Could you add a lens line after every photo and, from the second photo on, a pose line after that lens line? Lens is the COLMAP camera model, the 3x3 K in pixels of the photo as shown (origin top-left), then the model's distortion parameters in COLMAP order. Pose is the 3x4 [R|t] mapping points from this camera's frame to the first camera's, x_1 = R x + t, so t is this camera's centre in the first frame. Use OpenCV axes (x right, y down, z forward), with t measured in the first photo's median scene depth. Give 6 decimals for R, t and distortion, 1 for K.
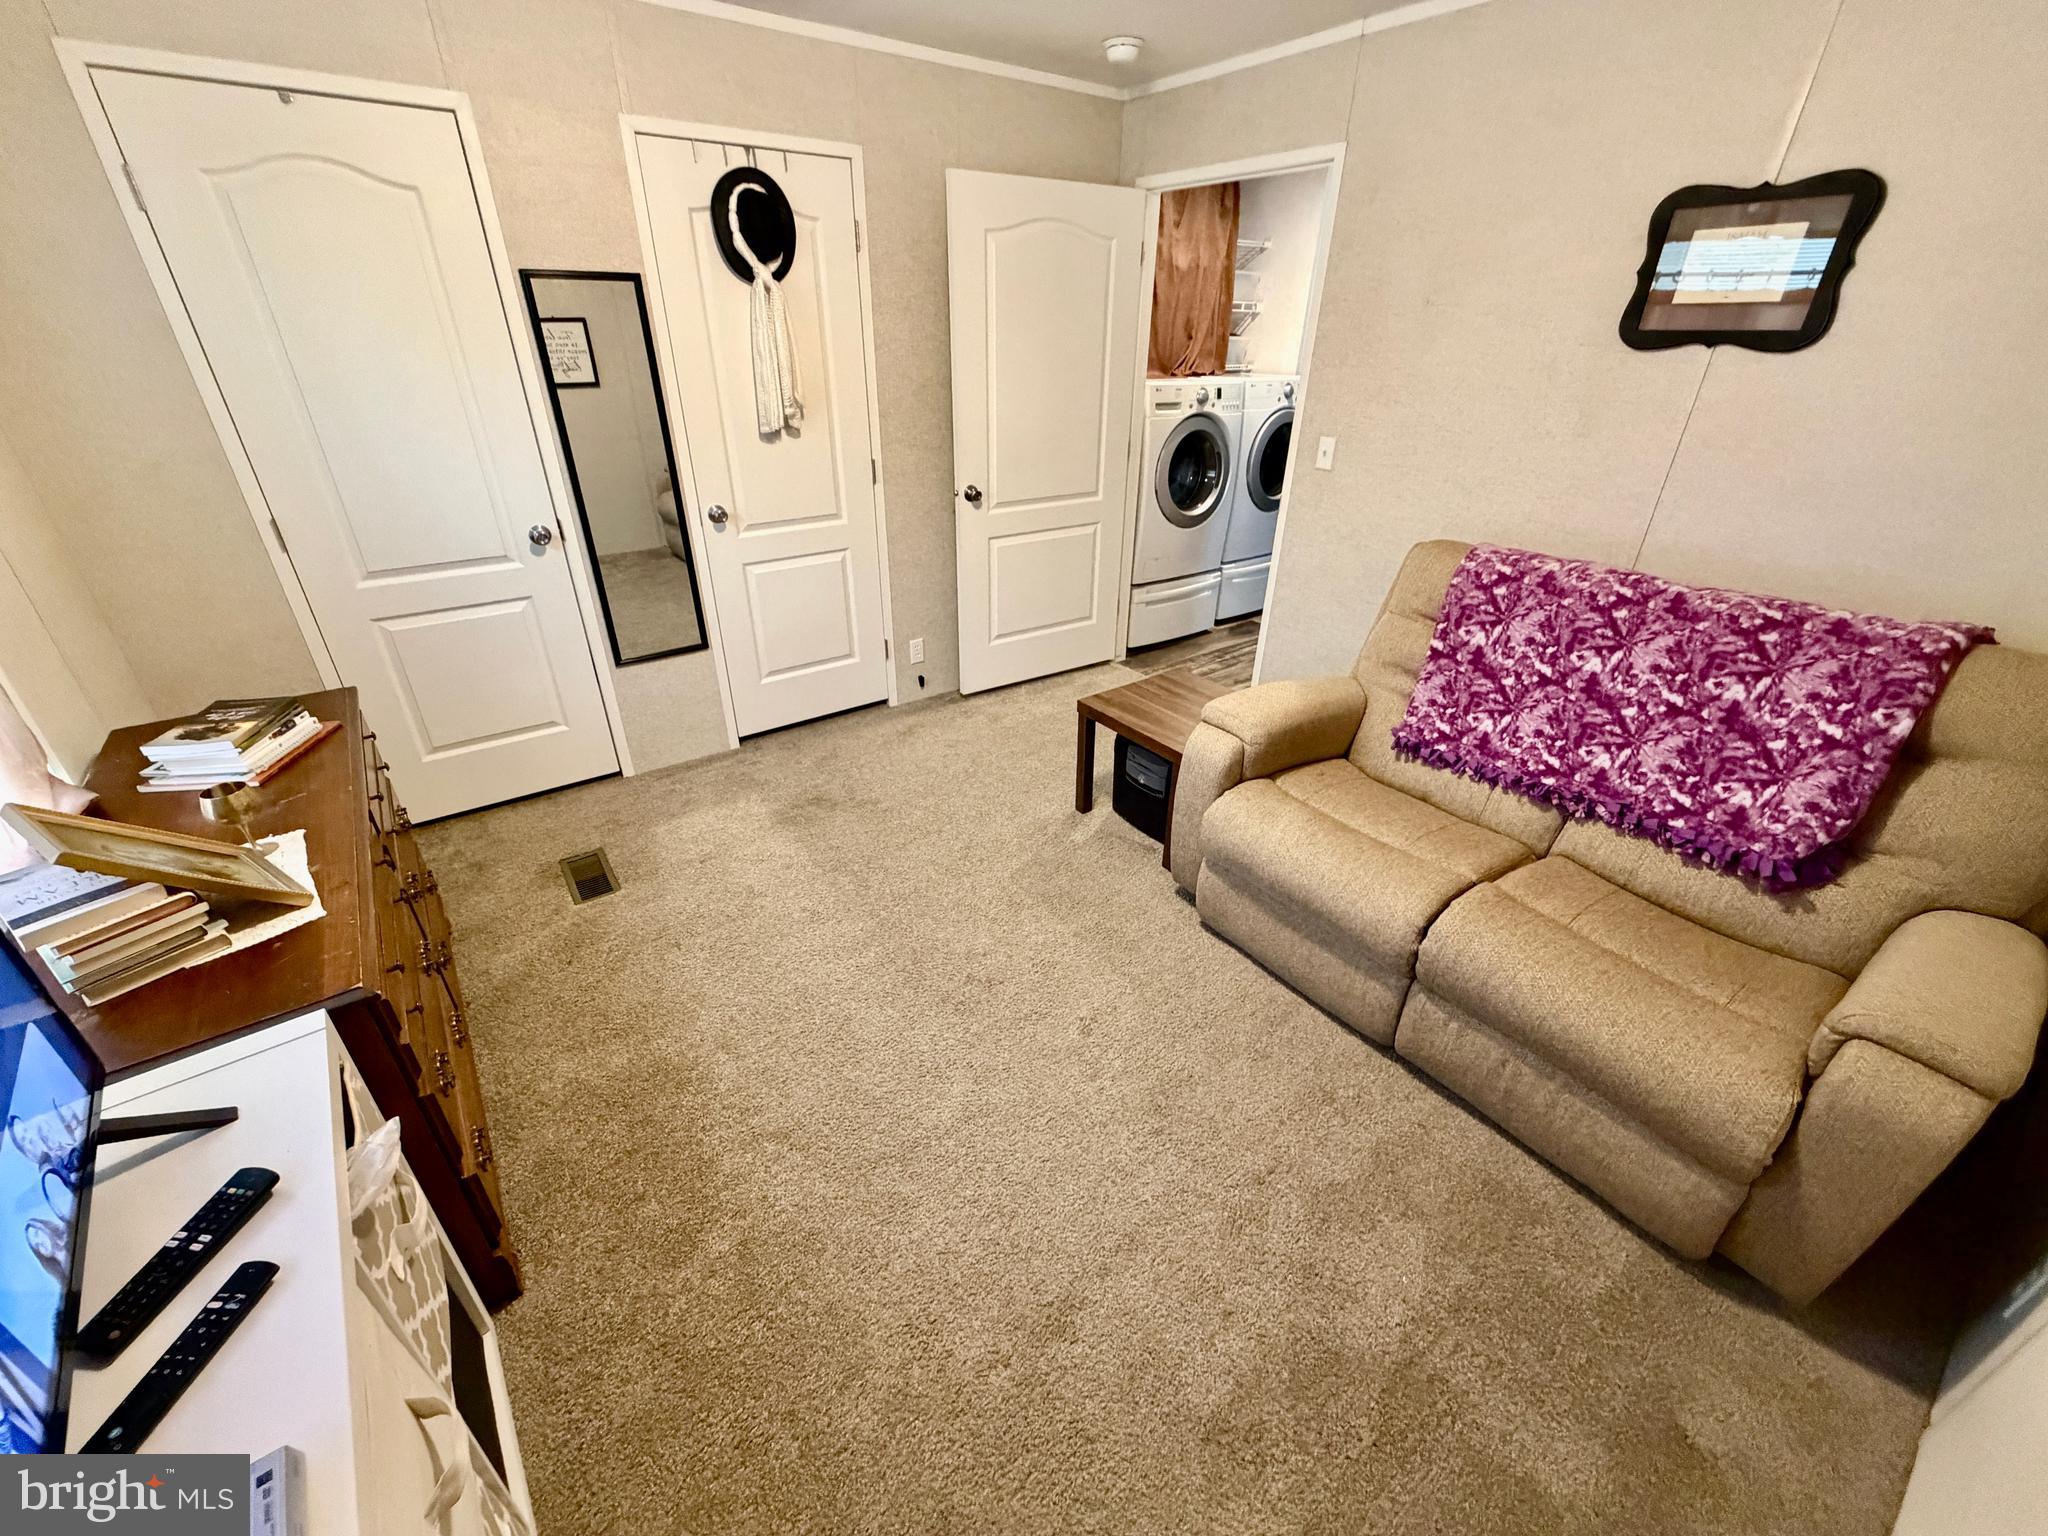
lens RADIAL K [[818.2, 0, 1017.9], [0, 818.2, 768.6], [0, 0, 1]] dist [0.000581, -0.000003]
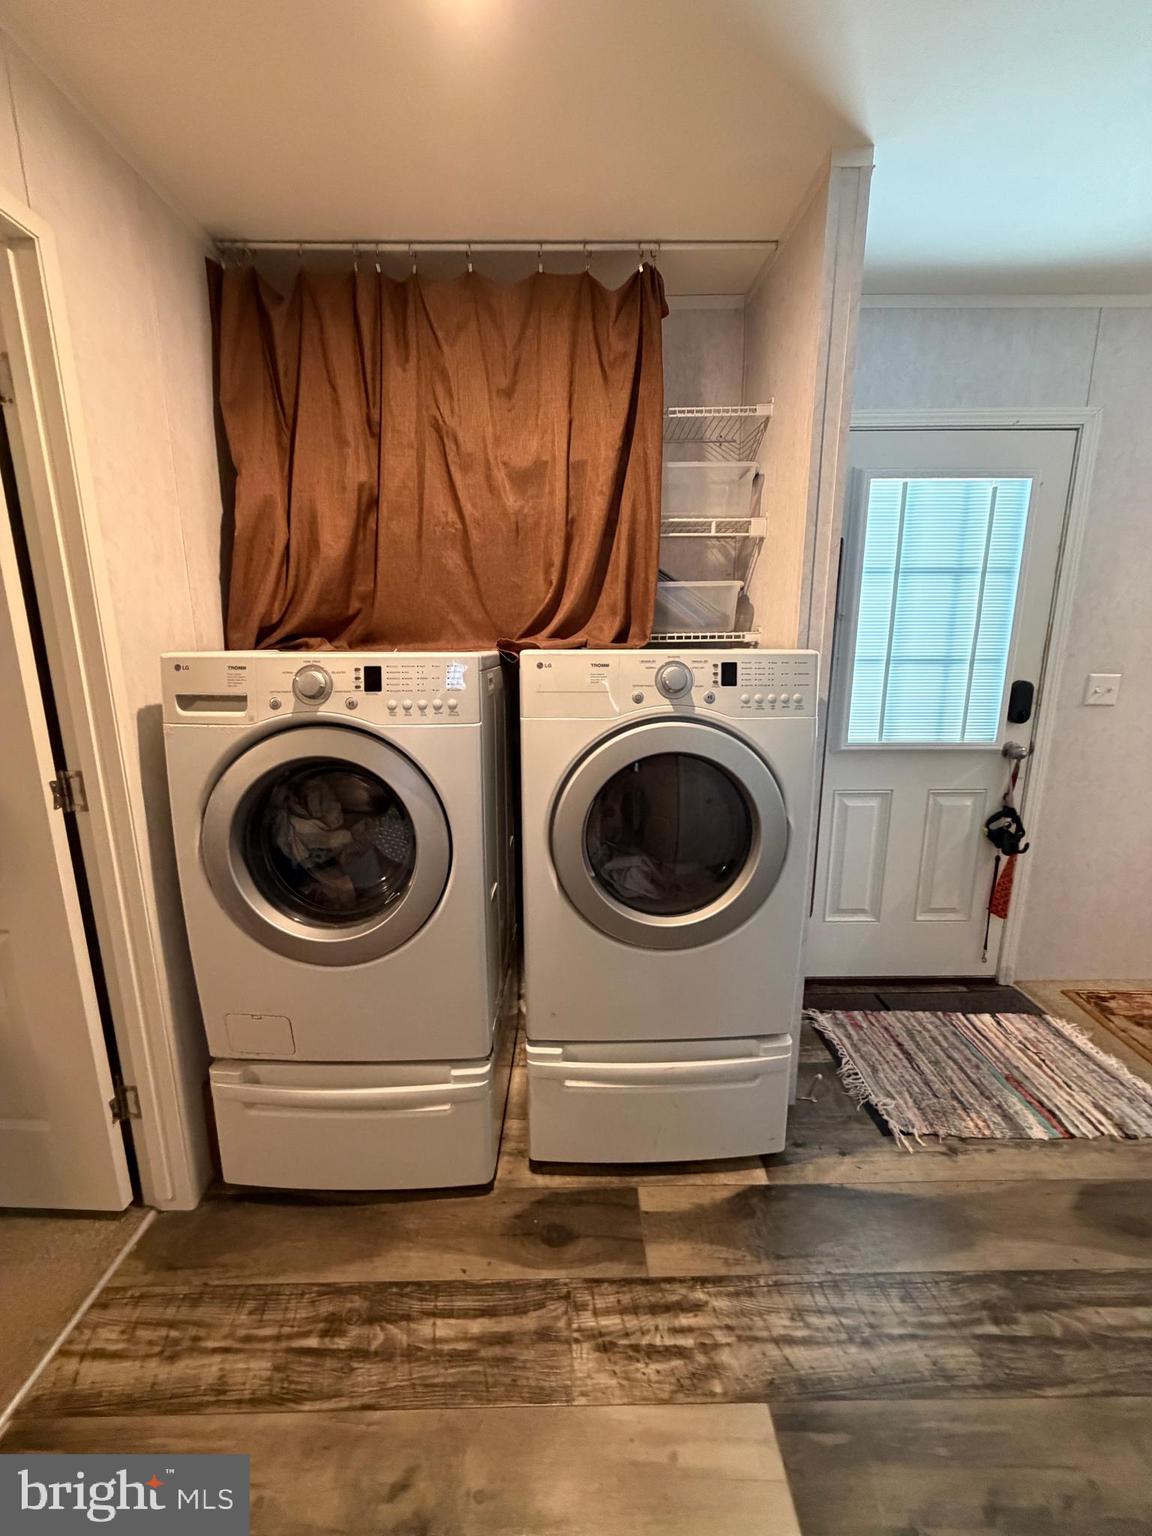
lens RADIAL K [[625.8, 0, 576.0], [0, 625.8, 768.0], [0, 0, 1]] dist [-0.000364, 0.000590]
pose [[0.812093, 0.119111, -0.571242, 0.461004], [-0.264710, 0.947621, -0.178728, -0.350240], [0.520032, 0.296357, 0.801086, 0.738206]]
